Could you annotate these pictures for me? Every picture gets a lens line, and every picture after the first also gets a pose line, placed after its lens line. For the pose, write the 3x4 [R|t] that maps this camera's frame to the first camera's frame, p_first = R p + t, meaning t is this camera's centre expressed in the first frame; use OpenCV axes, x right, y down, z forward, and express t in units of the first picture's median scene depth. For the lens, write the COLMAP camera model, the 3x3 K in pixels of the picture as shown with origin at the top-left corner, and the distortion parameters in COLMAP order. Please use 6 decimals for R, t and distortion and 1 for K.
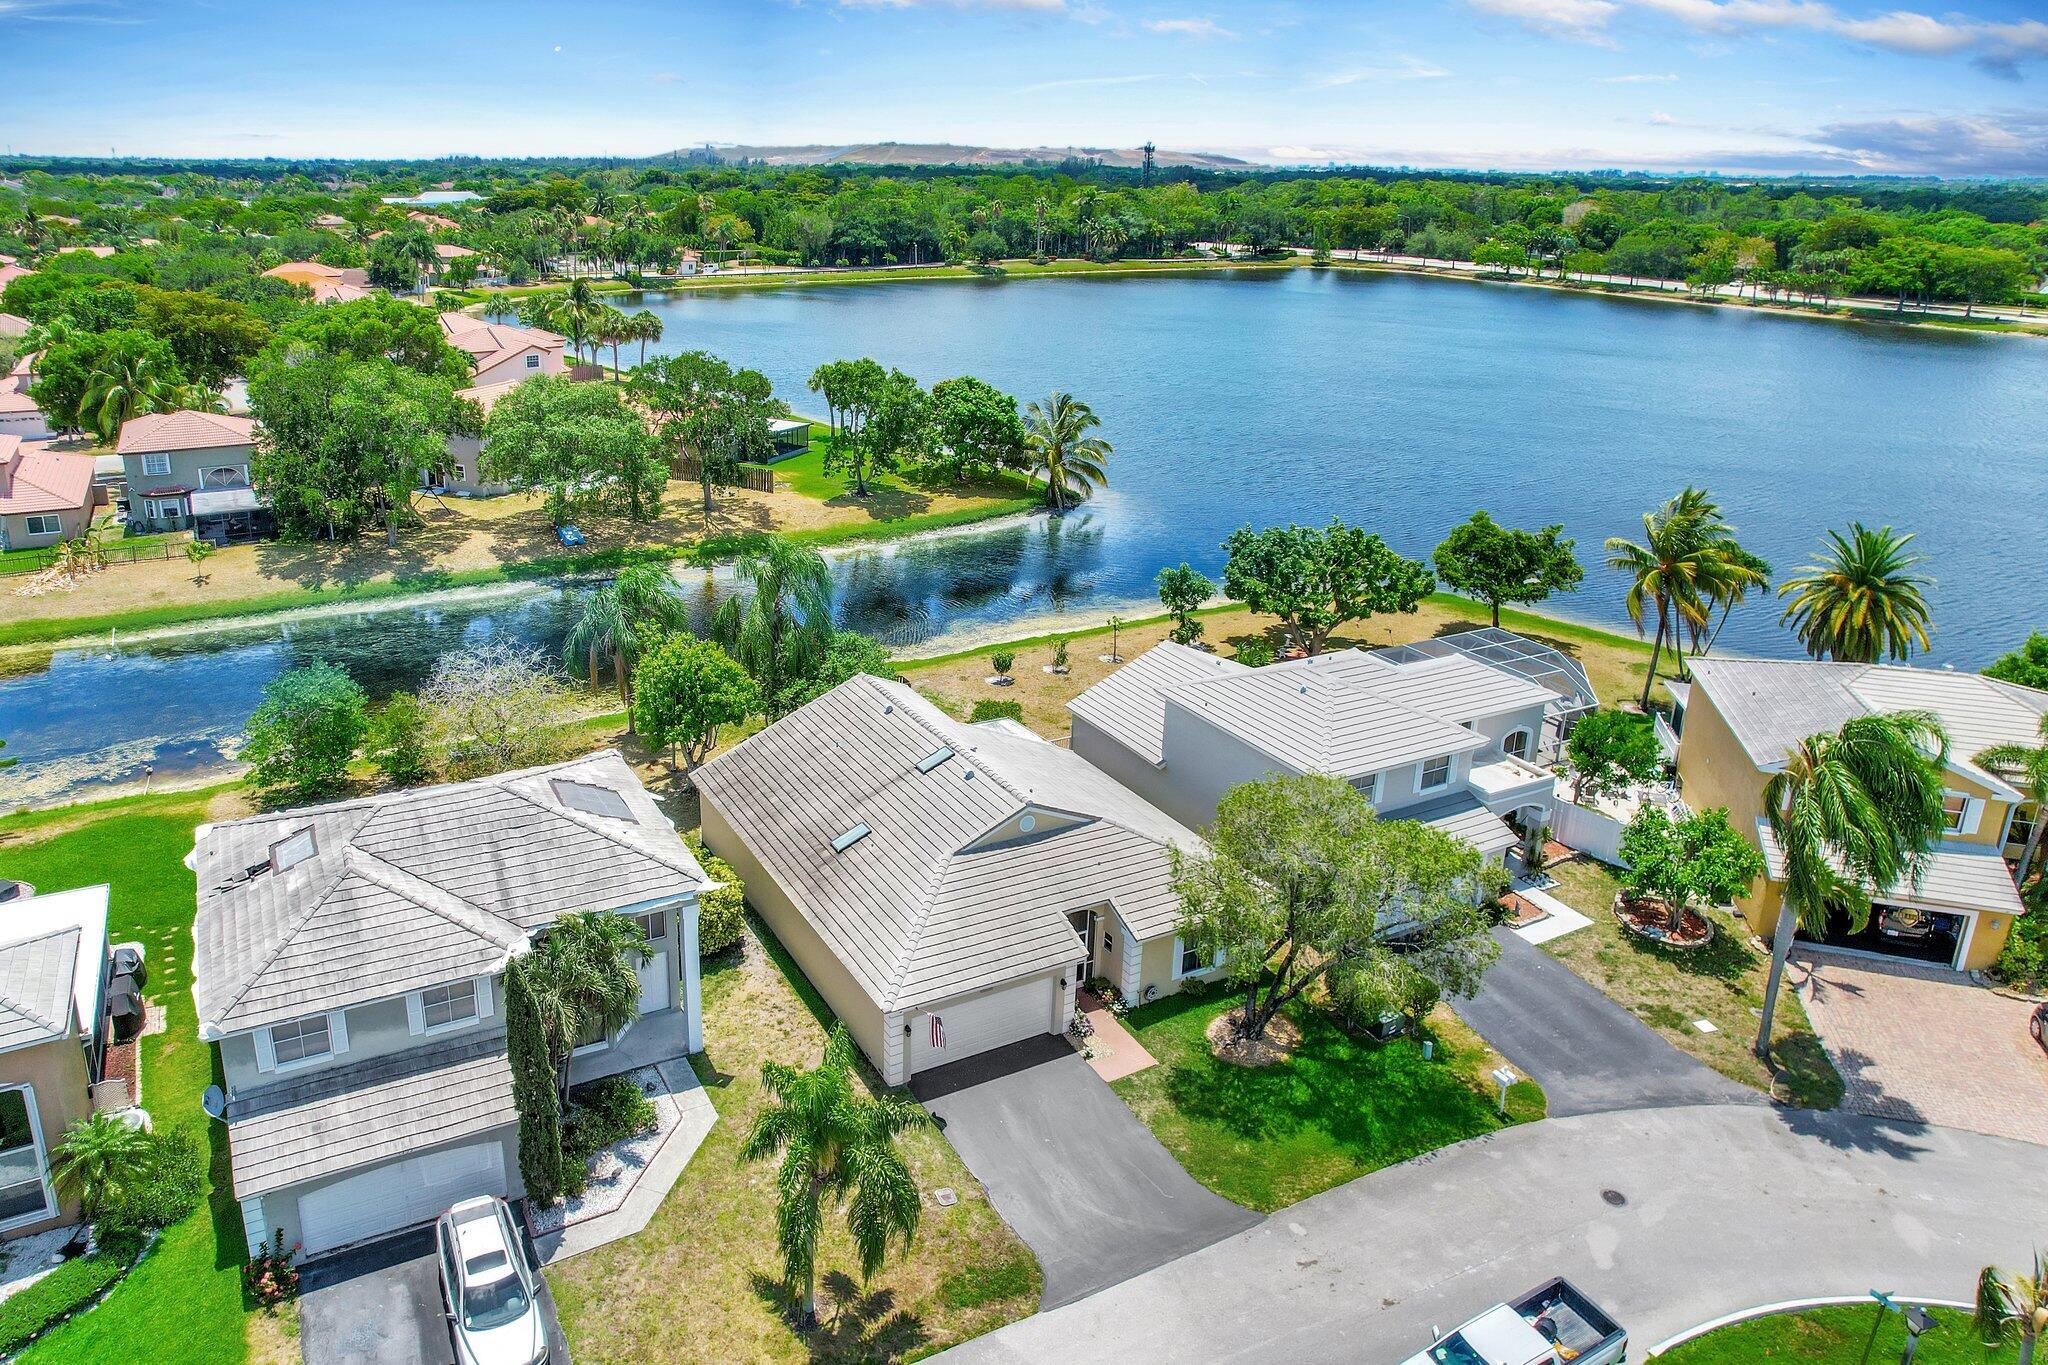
lens RADIAL K [[1367.9, 0, 890.8], [0, 1367.9, 599.9], [0, 0, 1]] dist [-0.082513, 0.069348]
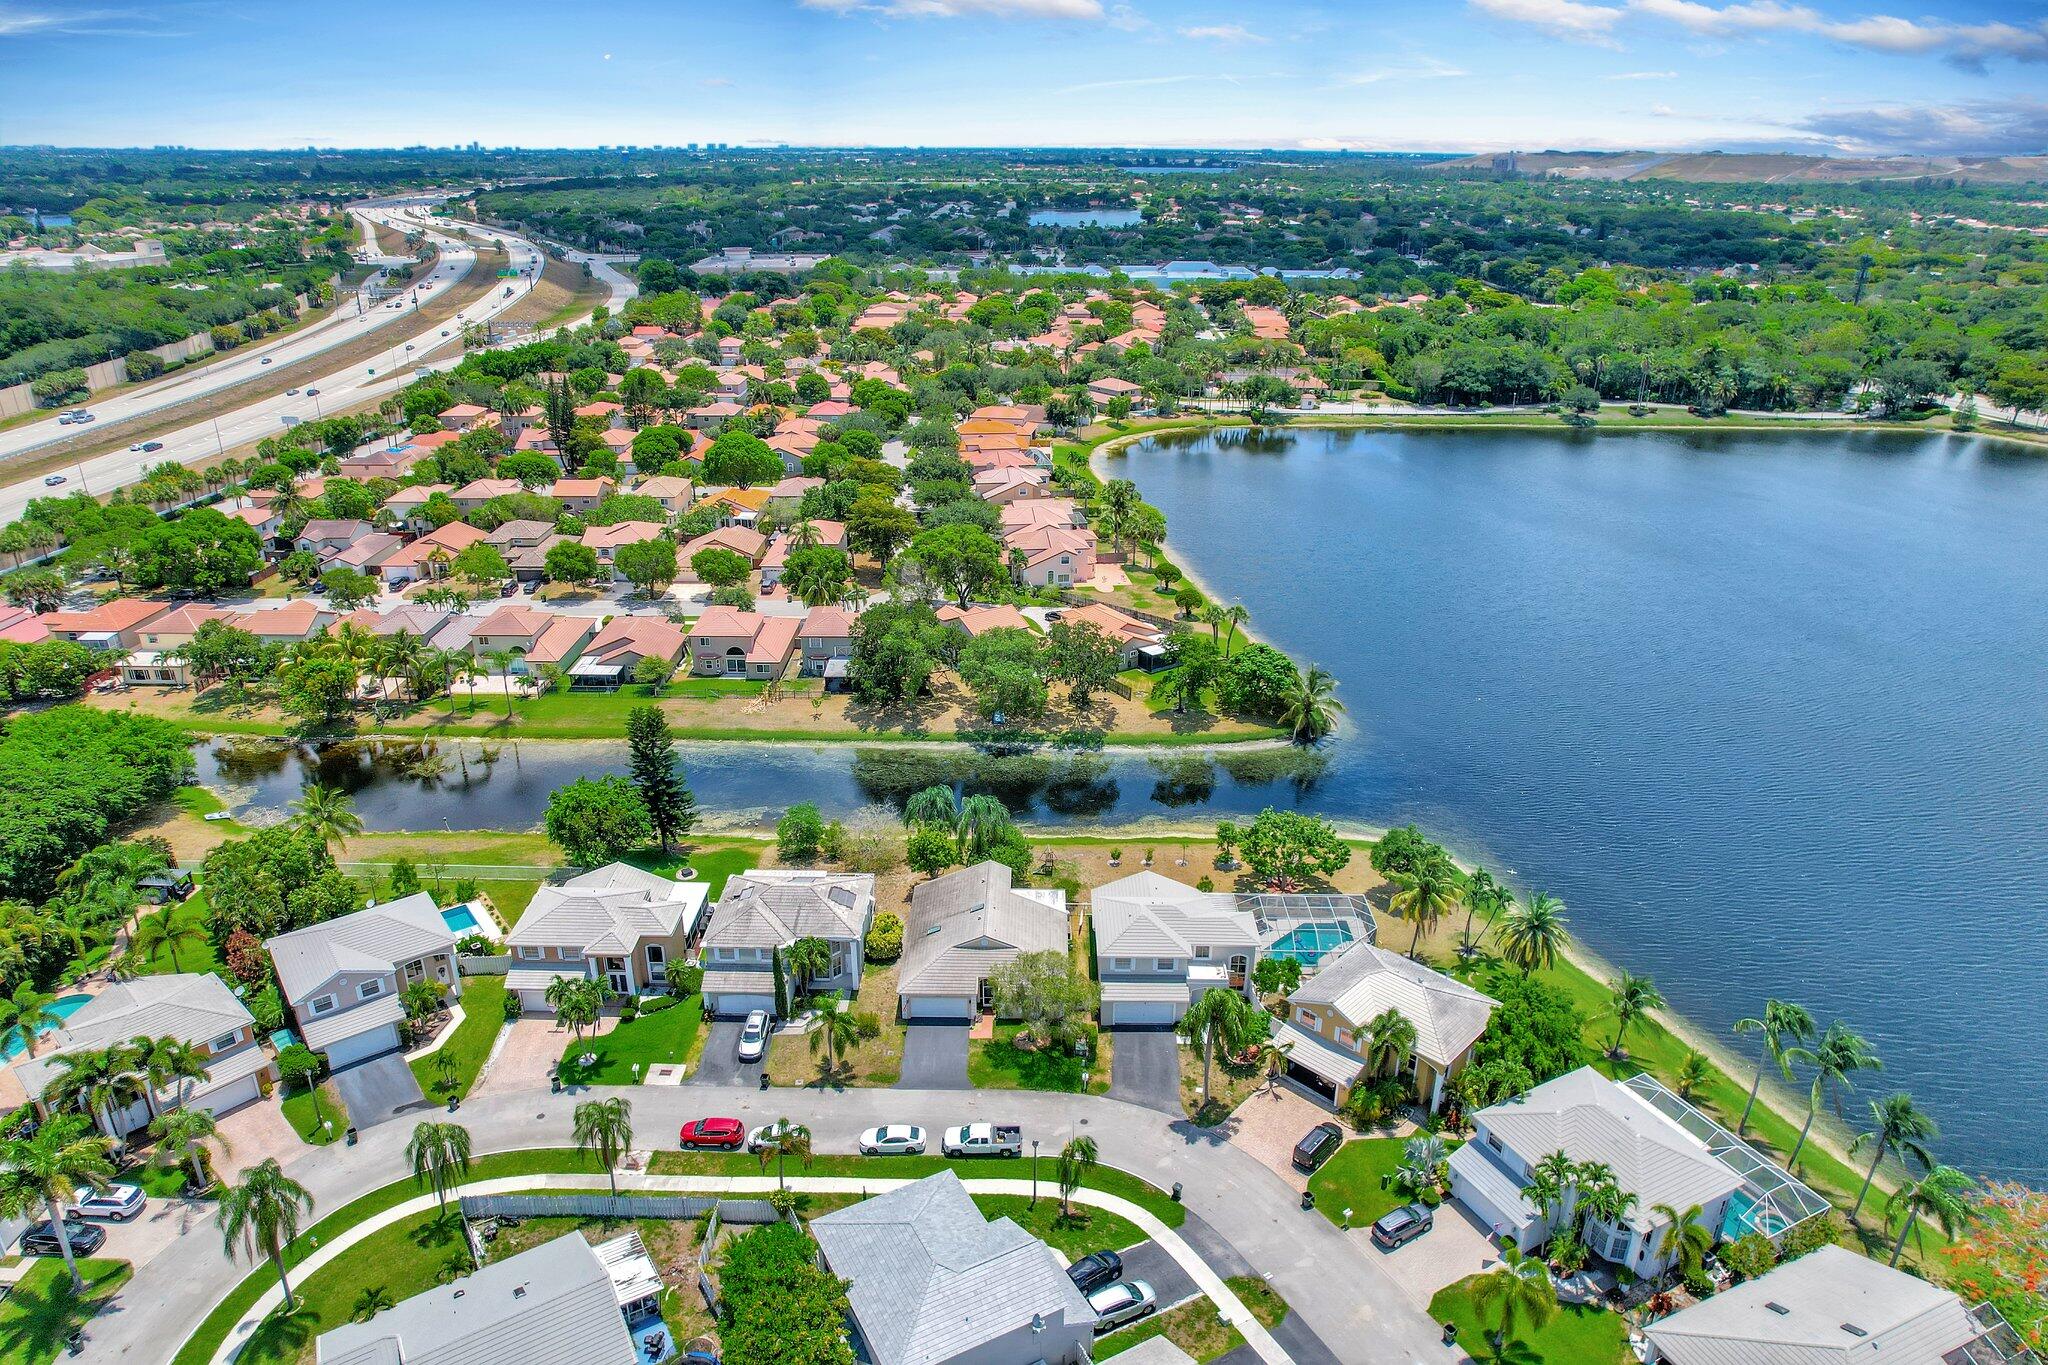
lens RADIAL K [[1307.0, 0, 1024.0], [0, 1307.0, 682.5], [0, 0, 1]] dist [-0.080234, 0.070384]
pose [[0.889089, 0.168086, -0.425755, 0.601774], [-0.135048, 0.985058, 0.106880, -0.319293], [0.437358, -0.037529, 0.898504, -0.639994]]
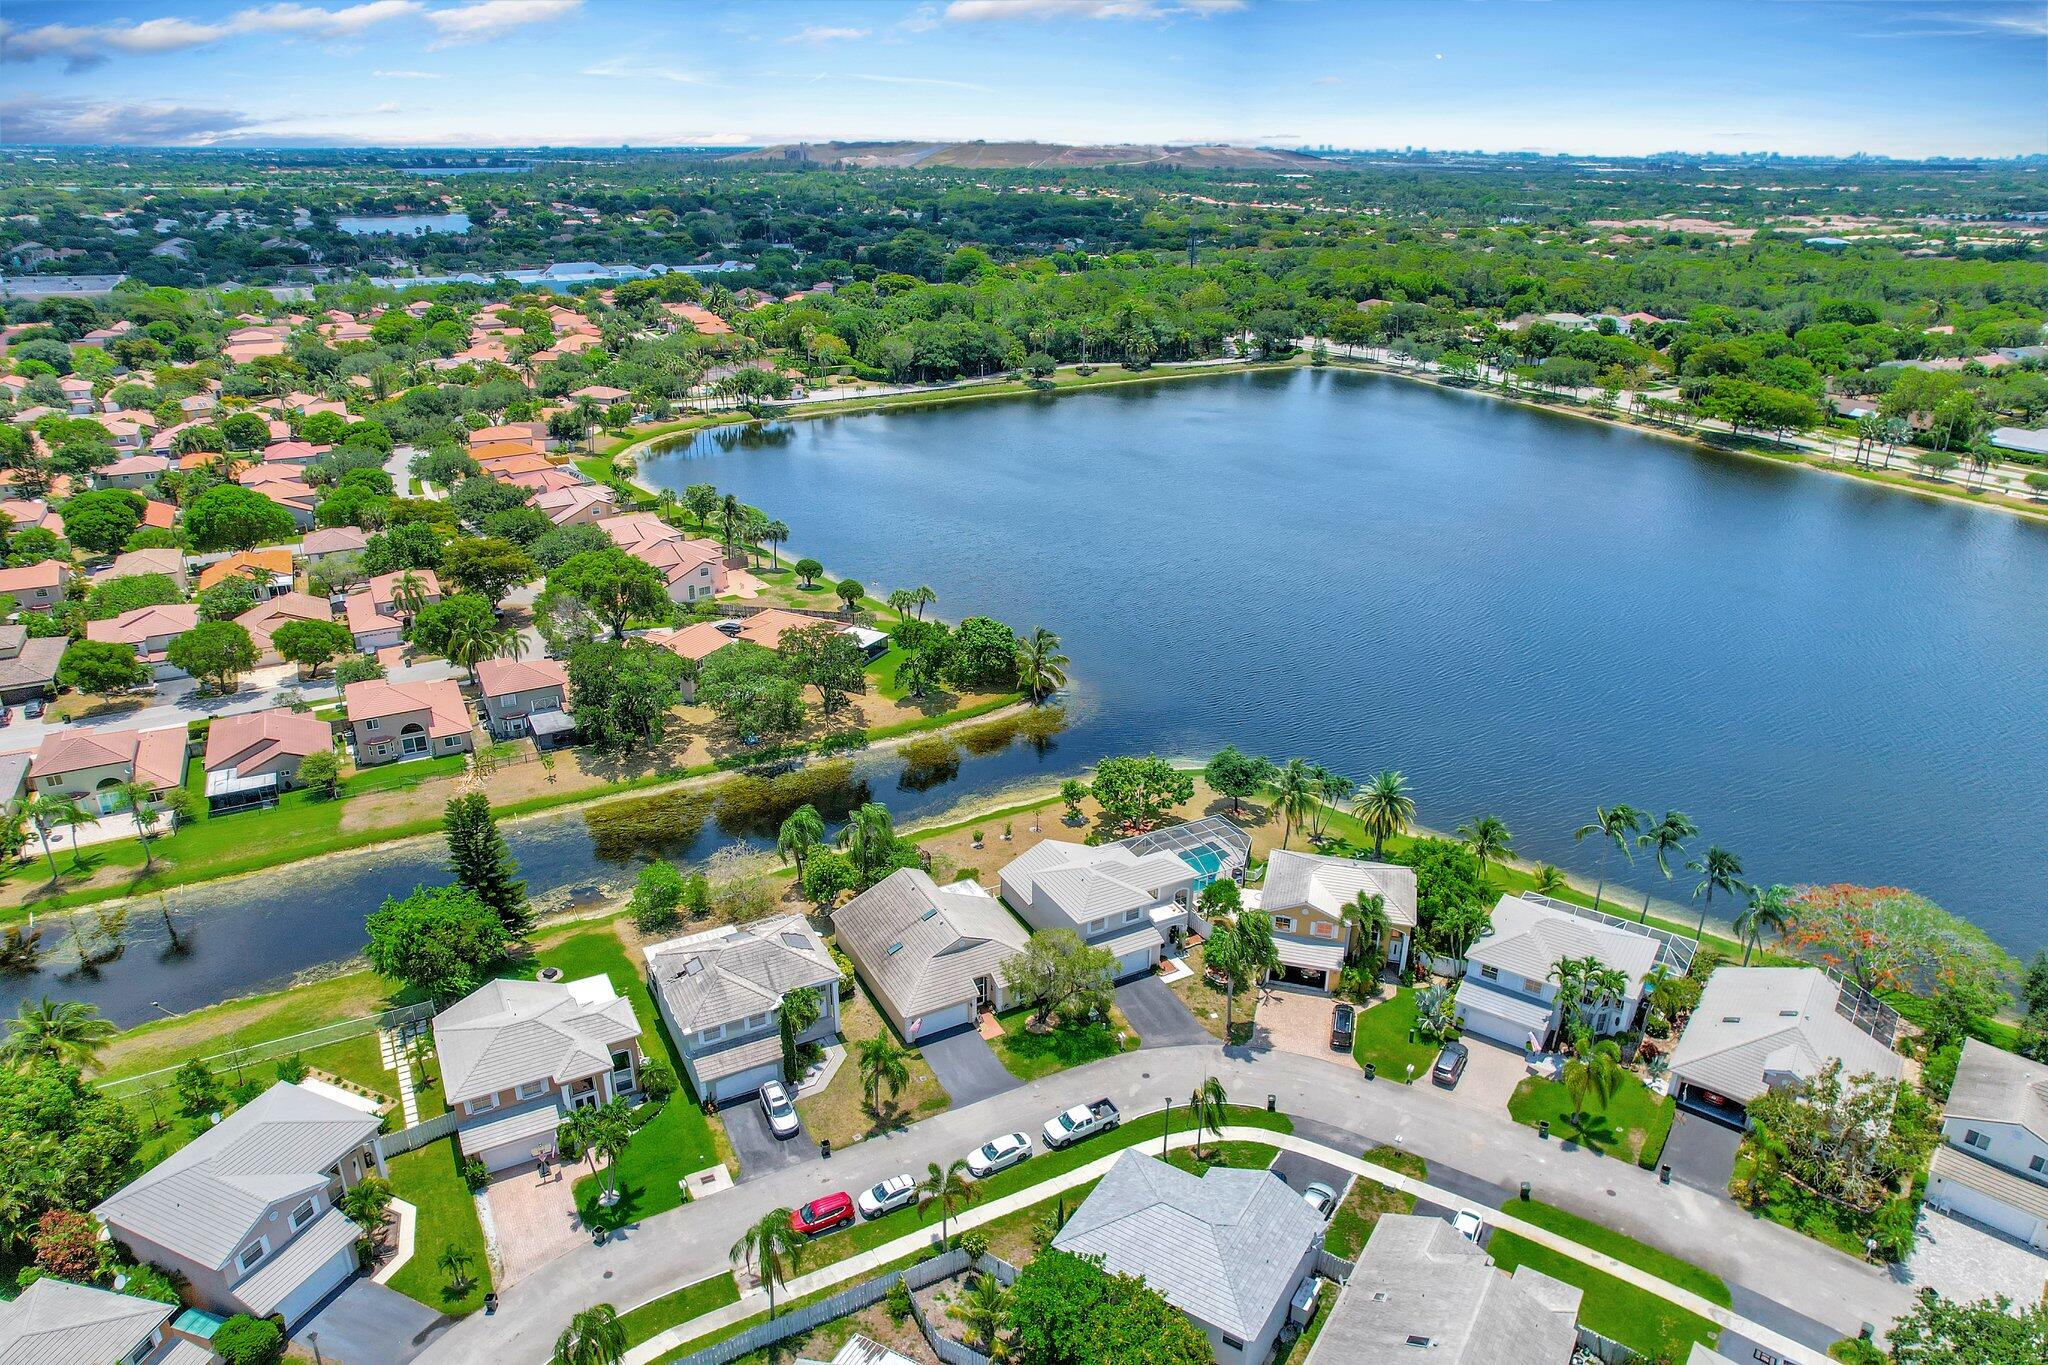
lens RADIAL K [[1307.0, 0, 1024.0], [0, 1307.0, 682.5], [0, 0, 1]] dist [-0.080234, 0.070384]
pose [[0.999535, -0.017517, 0.024957, 0.085765], [0.015421, 0.996526, 0.081842, -0.277513], [-0.026304, -0.081419, 0.996333, -0.751420]]
